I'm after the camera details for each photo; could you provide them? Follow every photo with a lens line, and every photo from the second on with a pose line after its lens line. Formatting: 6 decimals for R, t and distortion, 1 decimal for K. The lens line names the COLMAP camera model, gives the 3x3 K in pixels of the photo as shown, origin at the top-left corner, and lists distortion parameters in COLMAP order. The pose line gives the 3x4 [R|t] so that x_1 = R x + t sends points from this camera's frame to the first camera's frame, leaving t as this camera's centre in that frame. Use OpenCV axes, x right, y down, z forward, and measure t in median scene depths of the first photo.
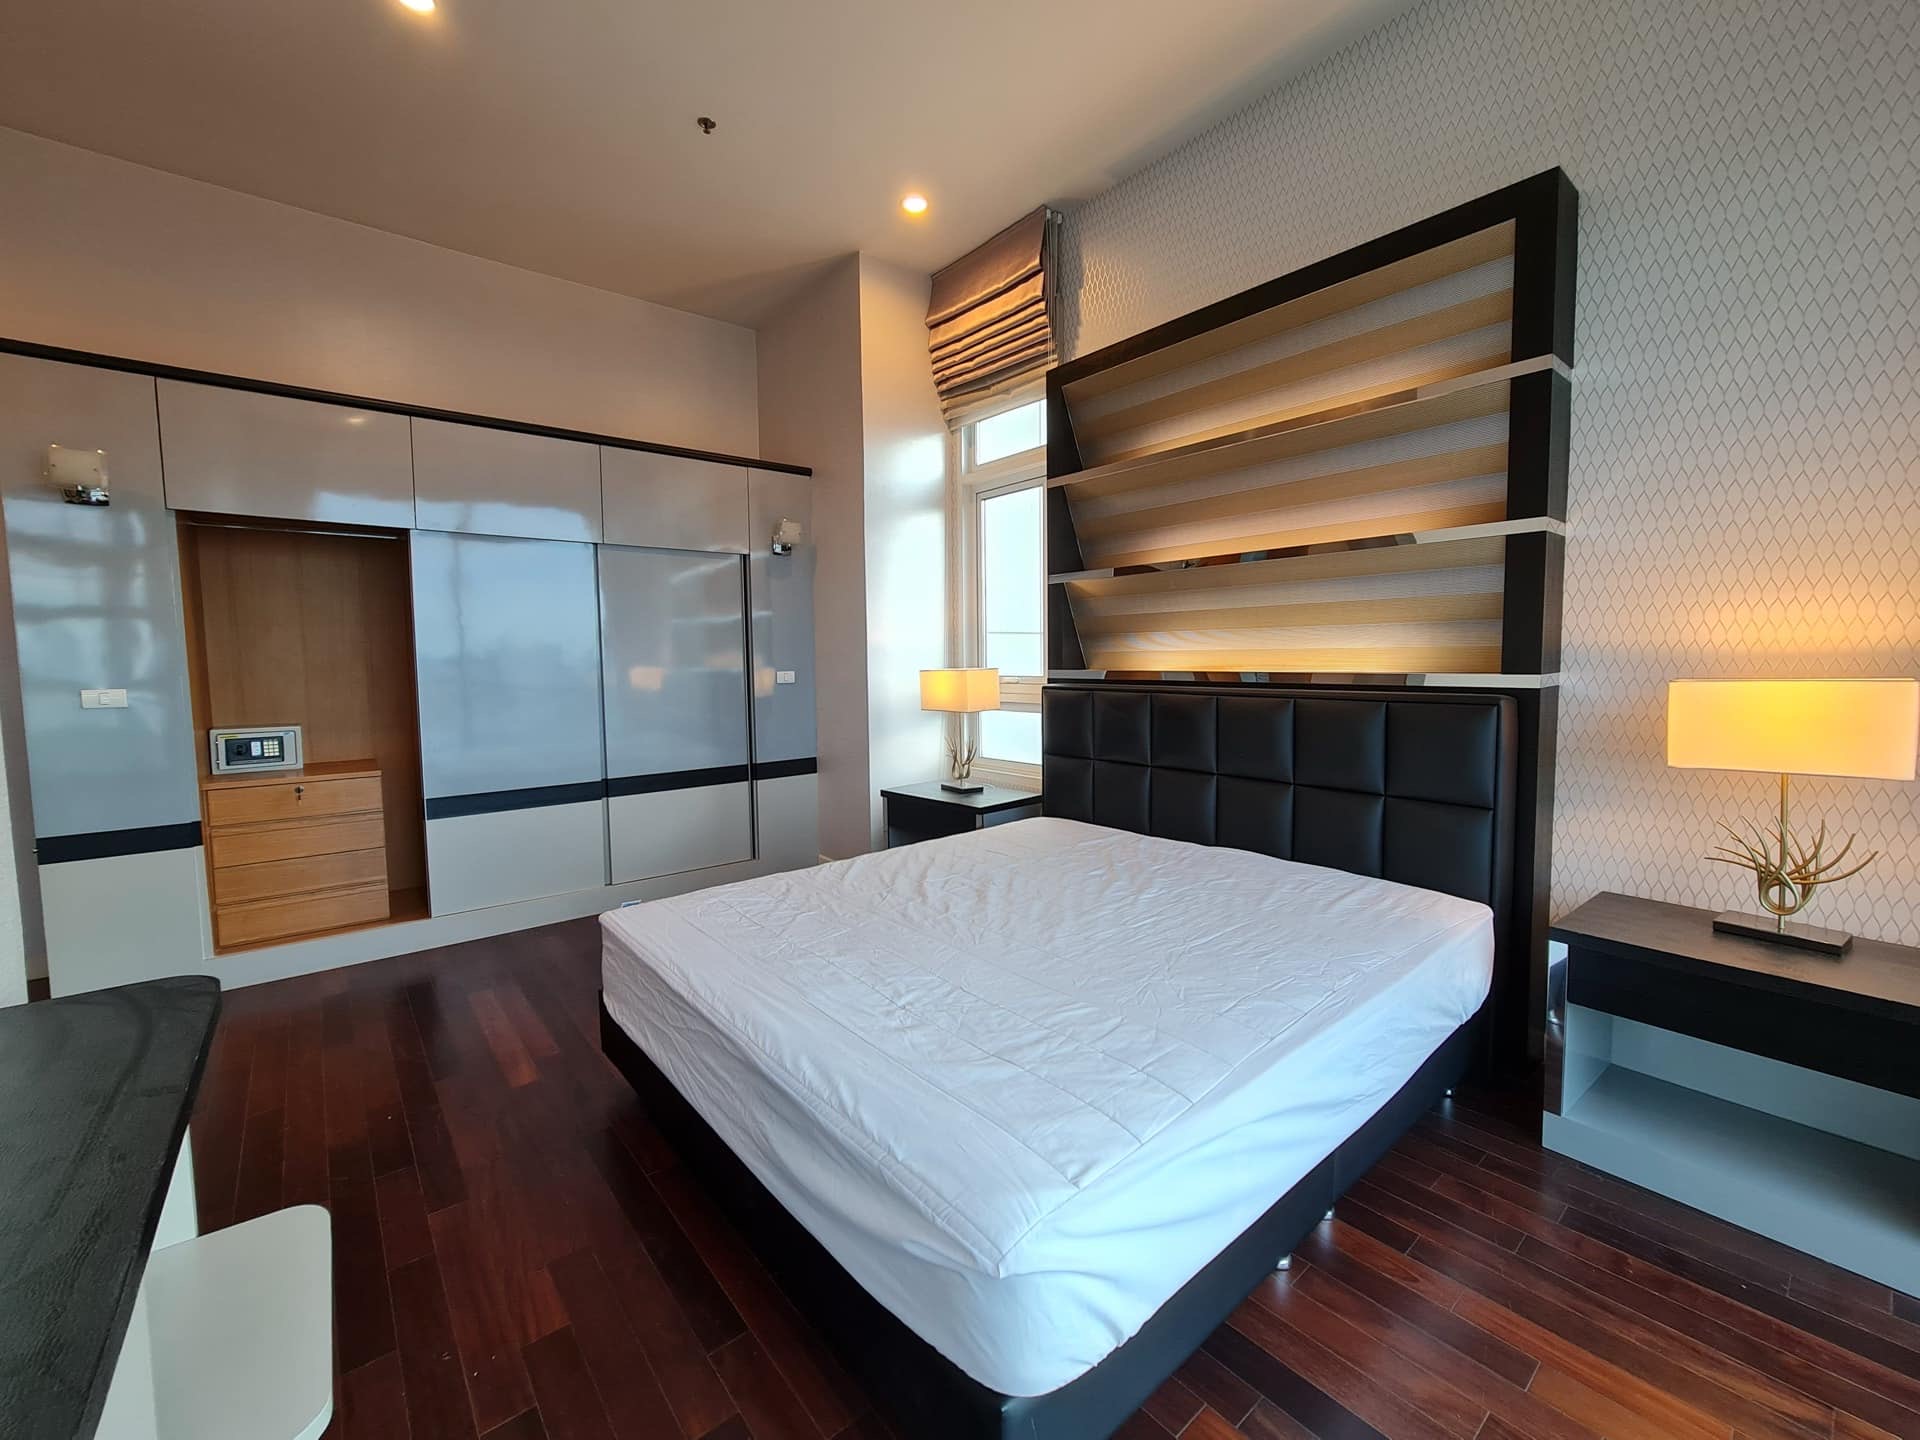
lens RADIAL K [[781.1, 0, 964.4], [0, 781.1, 713.6], [0, 0, 1]] dist [-0.001039, 0.000564]
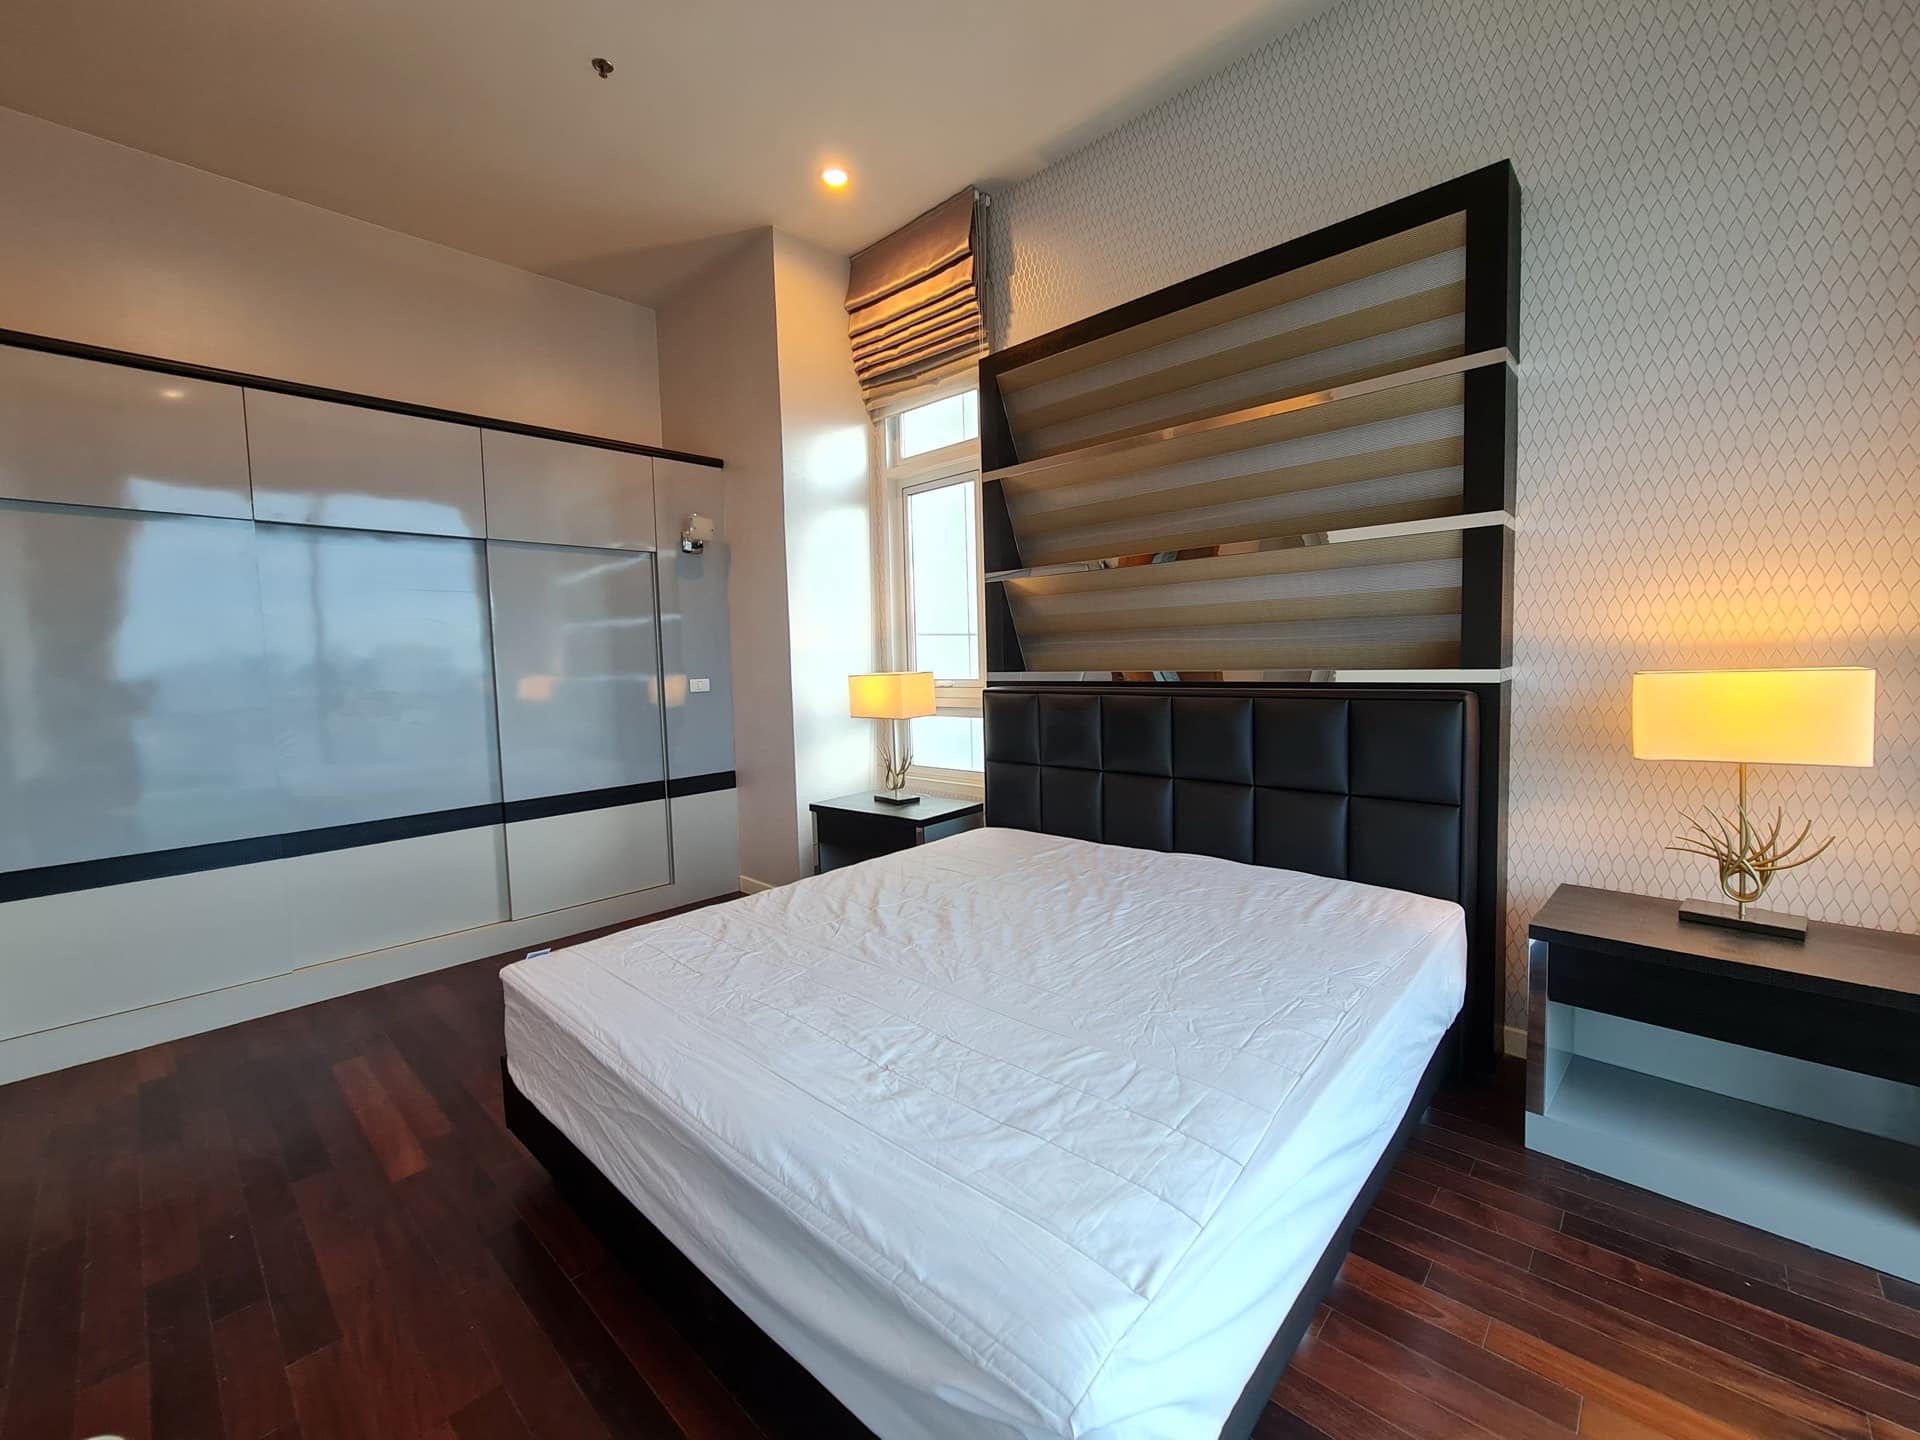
lens RADIAL K [[781.1, 0, 964.4], [0, 781.1, 713.6], [0, 0, 1]] dist [-0.001039, 0.000564]
pose [[0.992372, -0.024076, 0.120908, -0.061726], [0.024475, 0.999699, -0.001813, -0.007943], [-0.120828, 0.004759, 0.992662, 0.093143]]
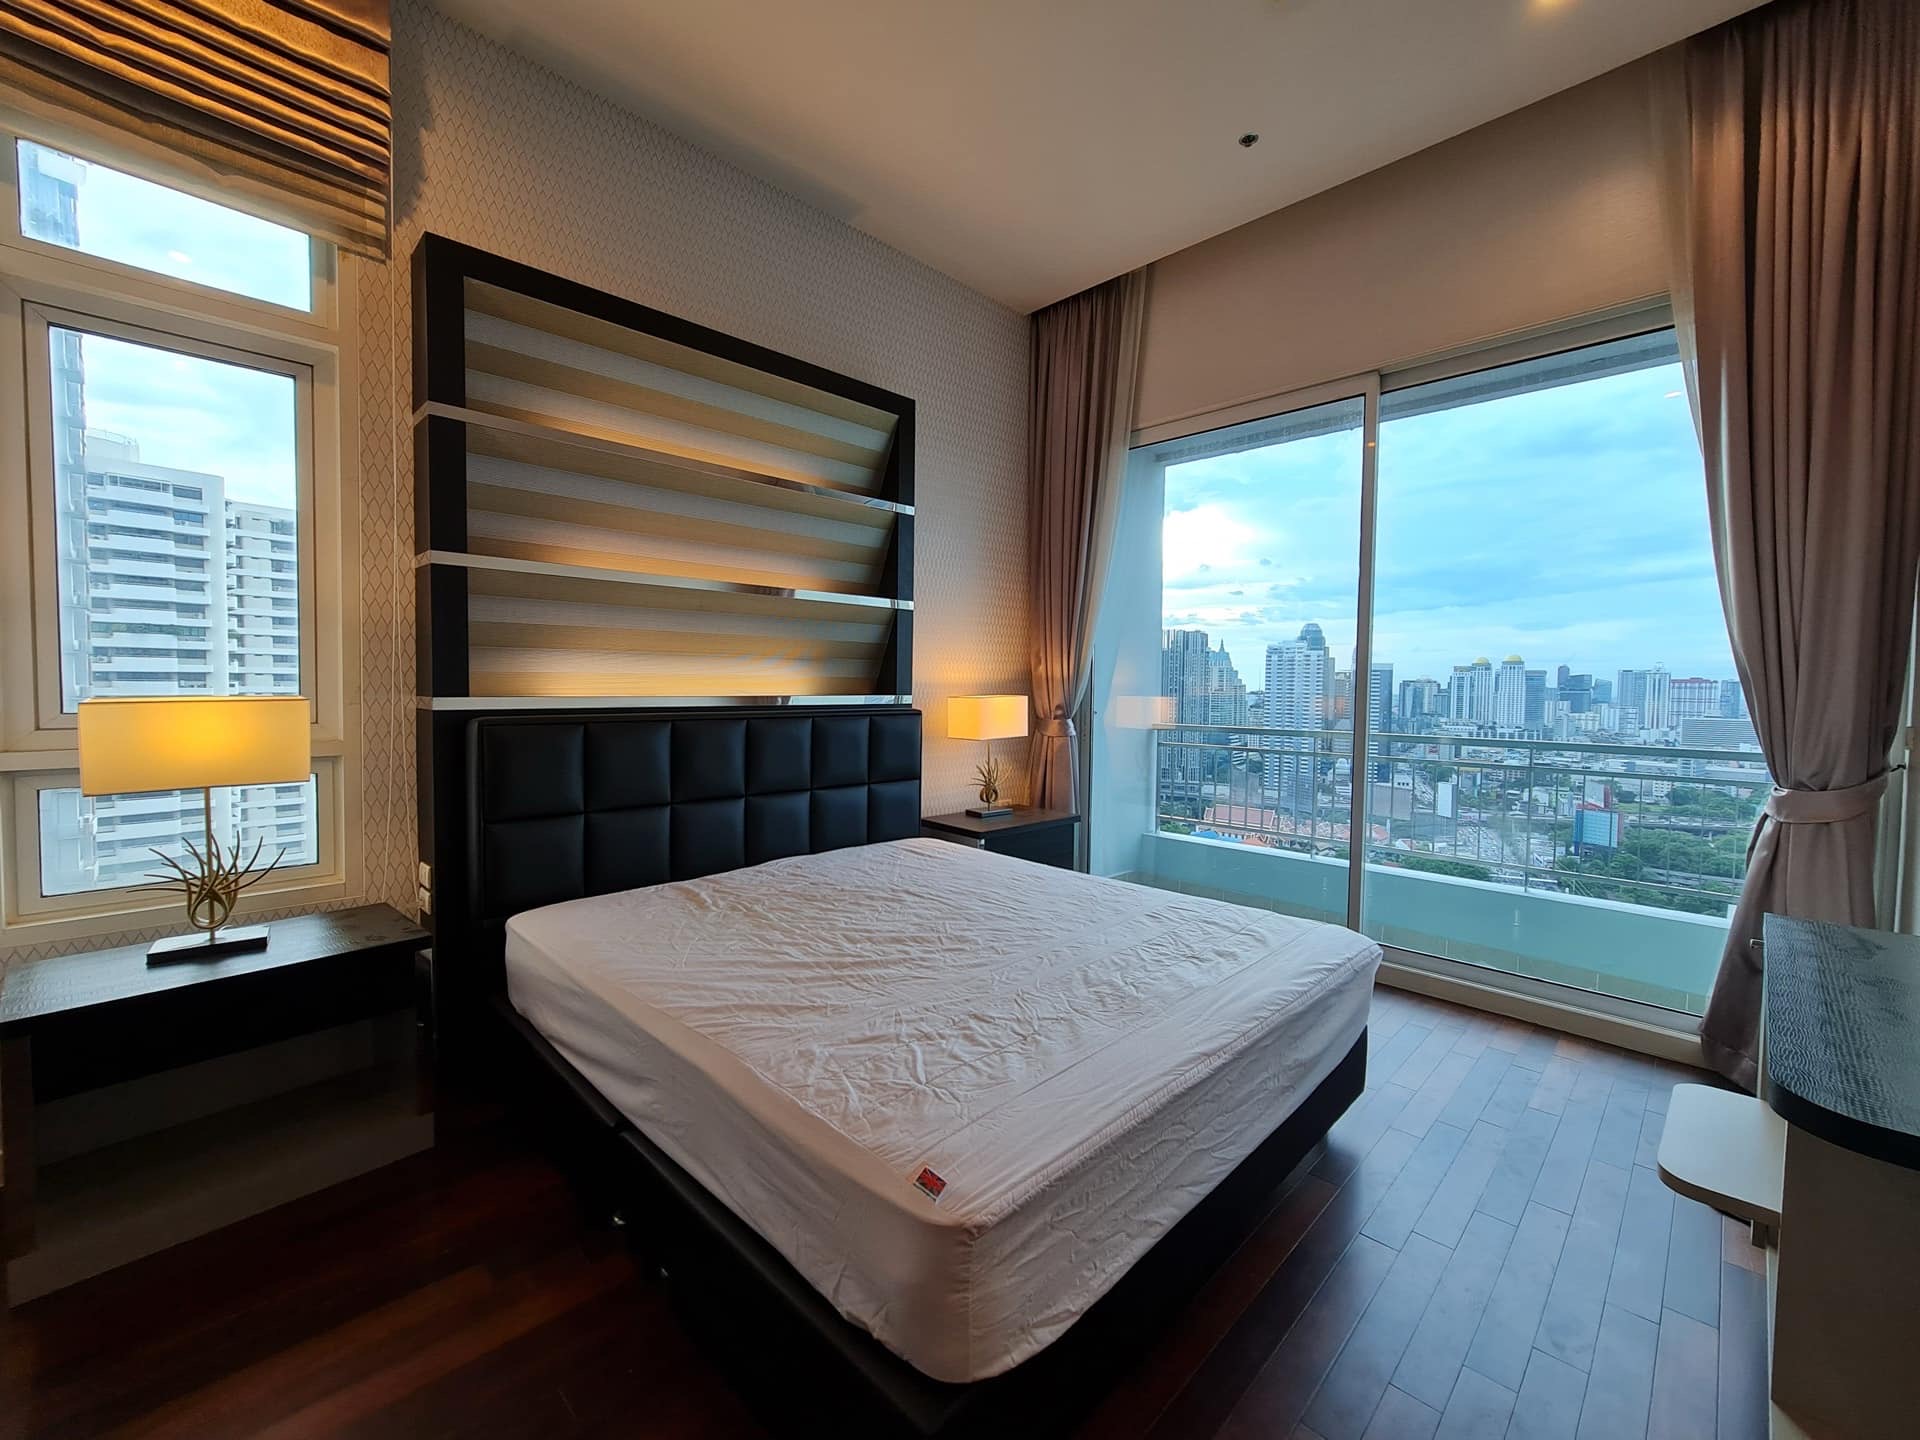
lens RADIAL K [[778.1, 0, 951.0], [0, 778.1, 715.0], [0, 0, 1]] dist [0.000501, 0.000480]
pose [[-0.078336, -0.031156, 0.996440, -0.925341], [0.062510, 0.997391, 0.036100, -0.062892], [-0.994965, 0.065116, -0.076184, 1.038600]]
